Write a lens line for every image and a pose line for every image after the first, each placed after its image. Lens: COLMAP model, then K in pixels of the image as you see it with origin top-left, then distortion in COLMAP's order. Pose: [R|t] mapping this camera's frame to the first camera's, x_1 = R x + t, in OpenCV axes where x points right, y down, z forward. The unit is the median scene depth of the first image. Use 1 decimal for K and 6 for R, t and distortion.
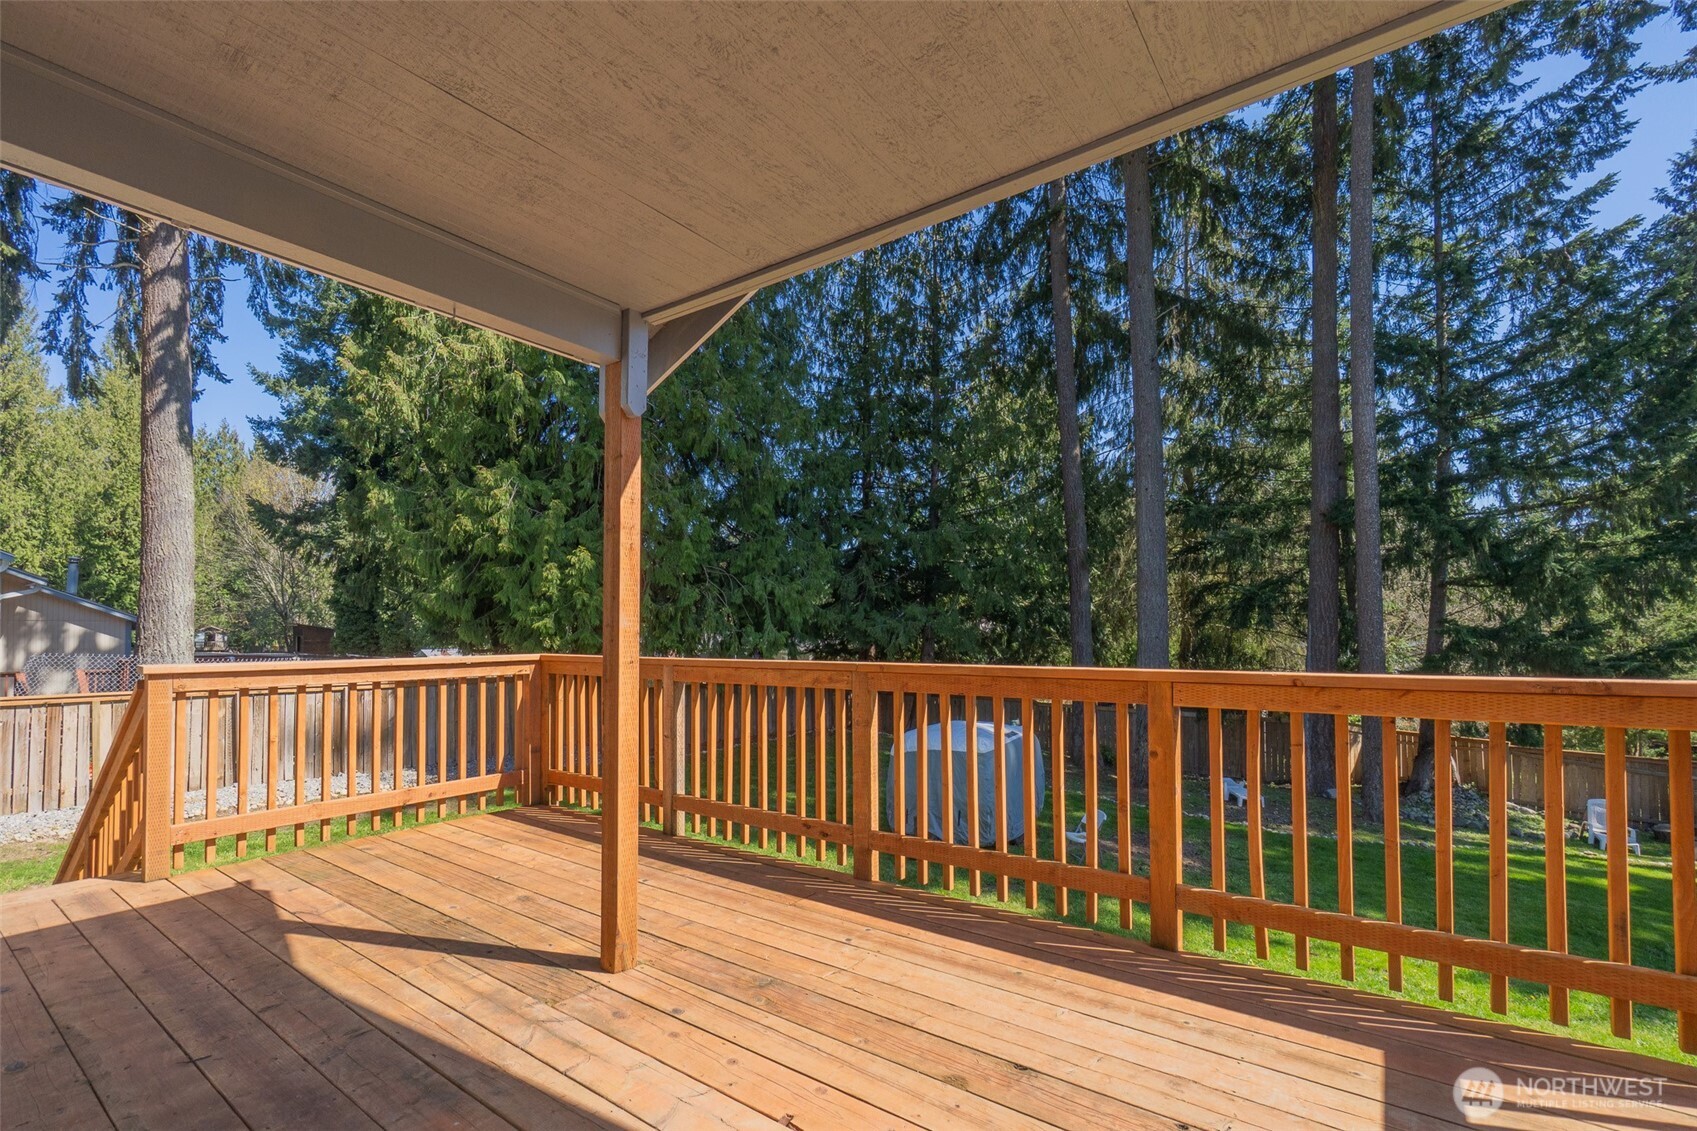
lens RADIAL K [[751.3, 0, 845.0], [0, 751.3, 625.4], [0, 0, 1]] dist [0.003769, 0.000866]
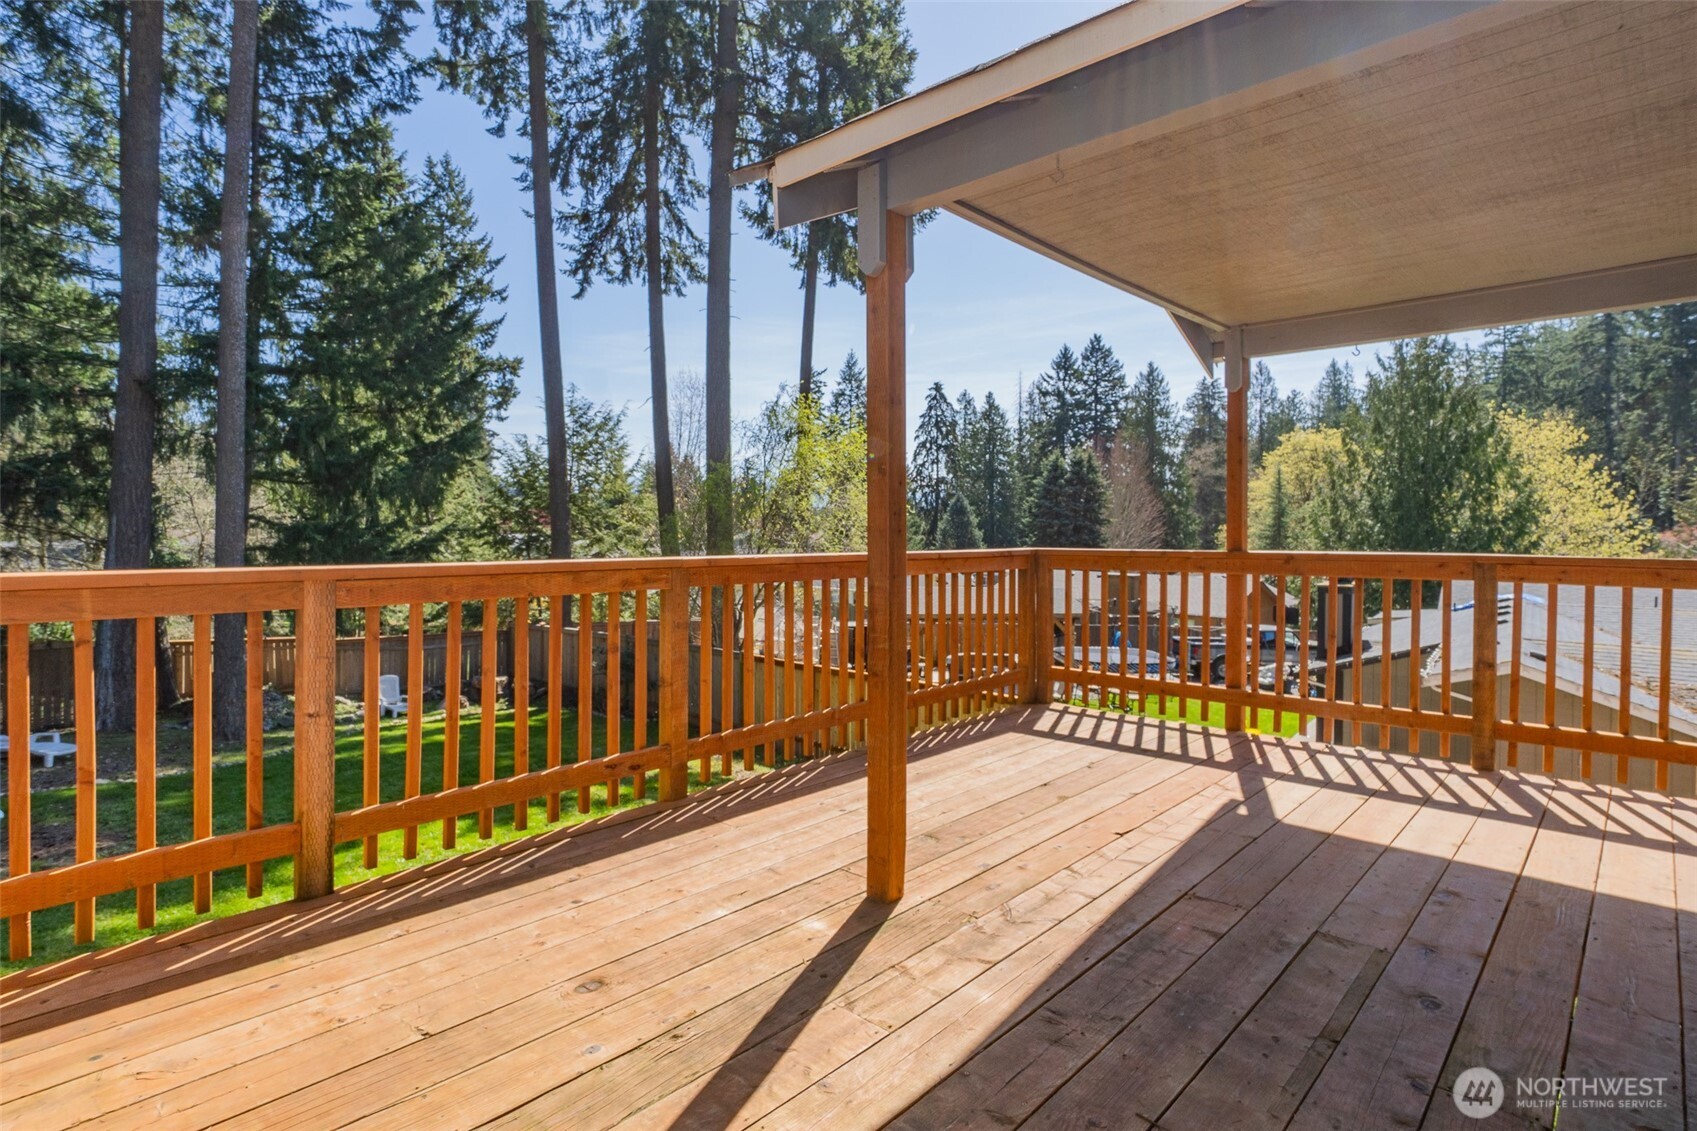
lens RADIAL K [[866.6, 0, 848.5], [0, 866.6, 565.5], [0, 0, 1]] dist [-0.001163, -0.000076]
pose [[0.100509, -0.029004, 0.994513, -0.895848], [-0.021363, 0.999282, 0.031302, 0.023269], [-0.994707, -0.024392, 0.099817, 0.651140]]
